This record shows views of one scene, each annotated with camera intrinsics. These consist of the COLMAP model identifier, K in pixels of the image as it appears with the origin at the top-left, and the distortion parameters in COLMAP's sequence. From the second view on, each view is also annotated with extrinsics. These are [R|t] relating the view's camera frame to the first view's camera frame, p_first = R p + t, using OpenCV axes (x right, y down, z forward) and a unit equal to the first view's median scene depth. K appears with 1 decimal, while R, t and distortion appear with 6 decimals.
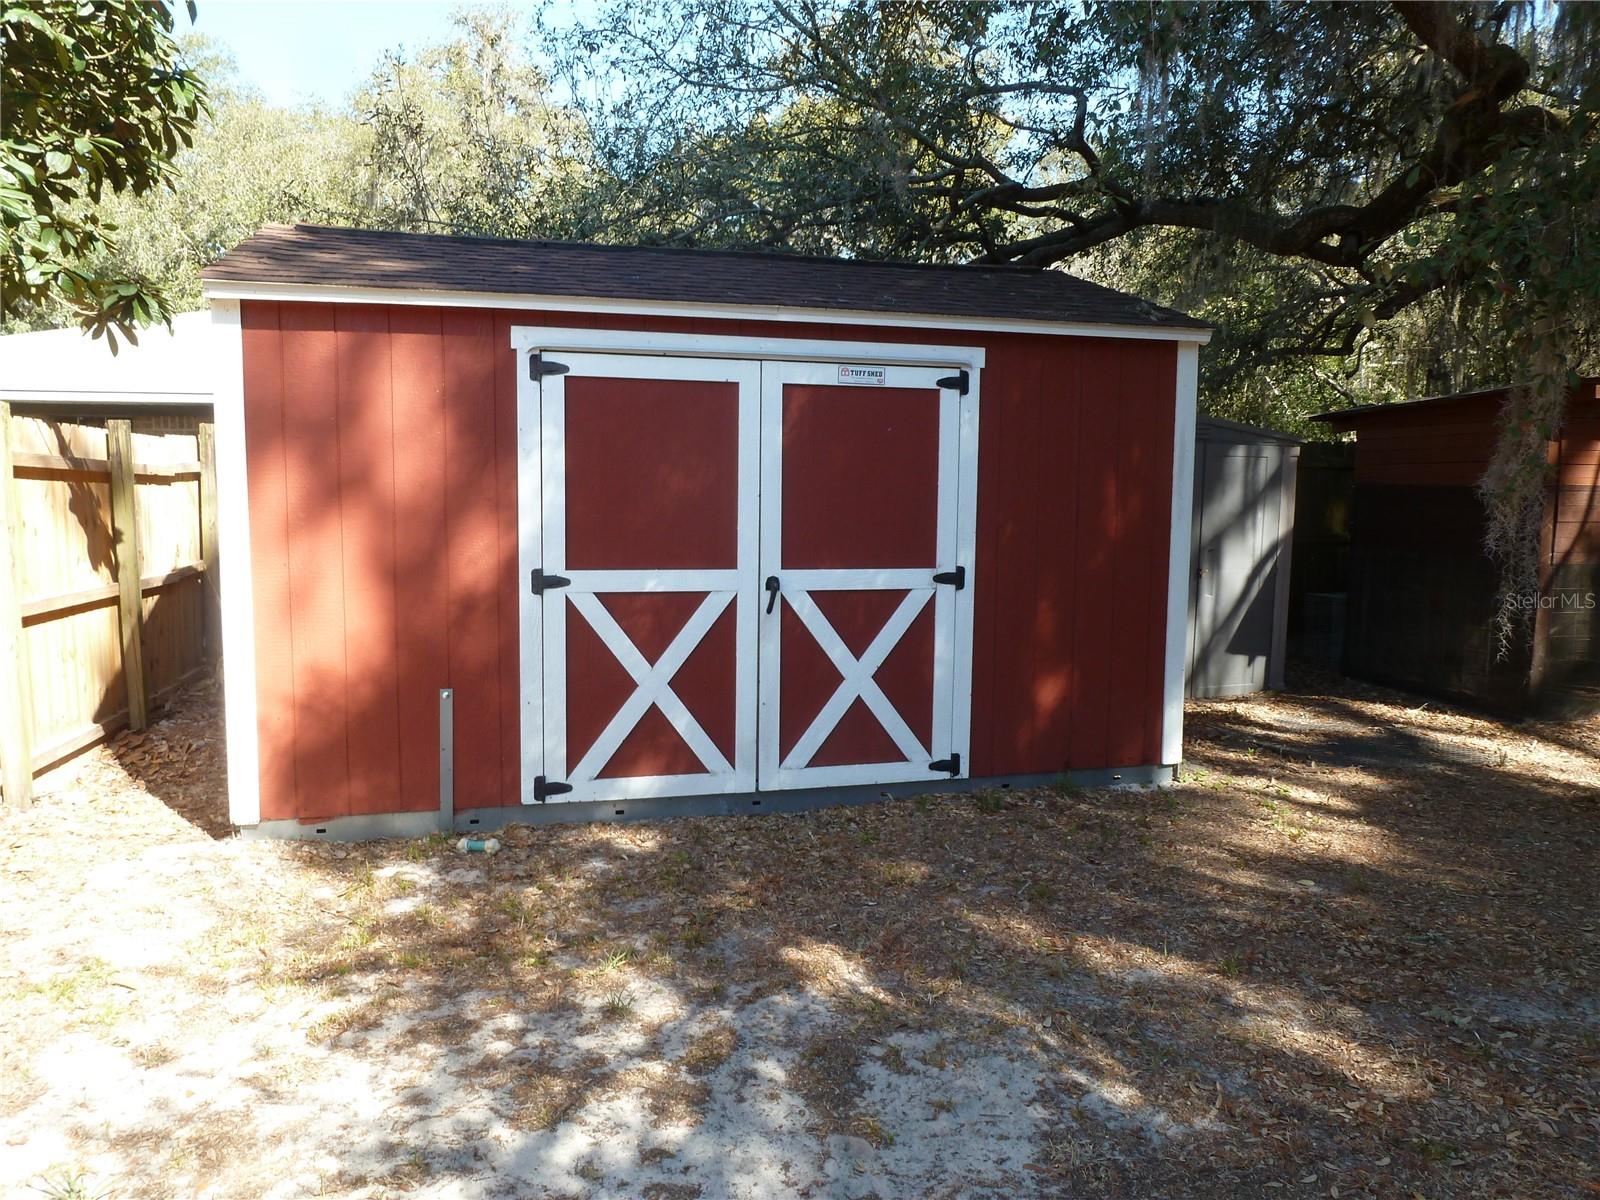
lens RADIAL K [[1134.7, 0, 801.0], [0, 1134.7, 591.5], [0, 0, 1]] dist [-0.059265, 0.029830]
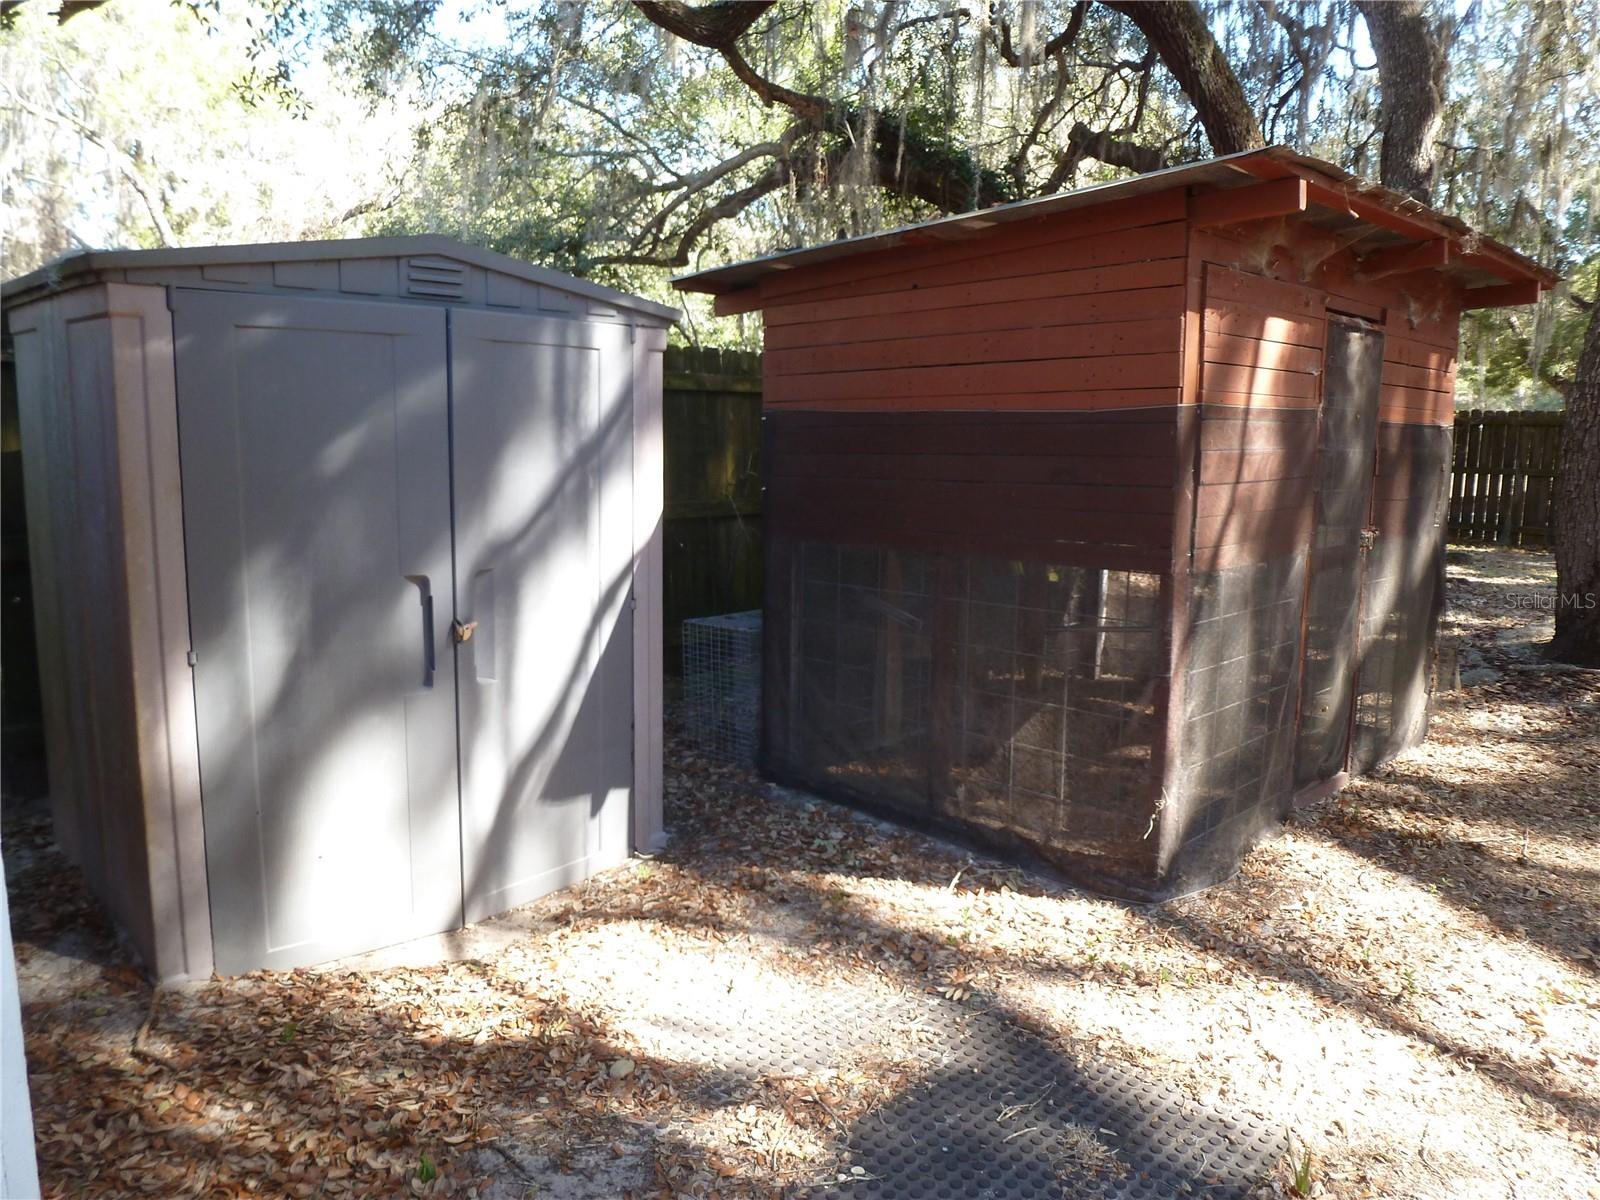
lens RADIAL K [[1134.7, 0, 801.0], [0, 1134.7, 591.5], [0, 0, 1]] dist [-0.059265, 0.029830]
pose [[0.843788, -0.081945, 0.530383, 0.250628], [0.047239, 0.995779, 0.078697, -0.063130], [-0.534593, -0.041349, 0.844097, 0.613172]]
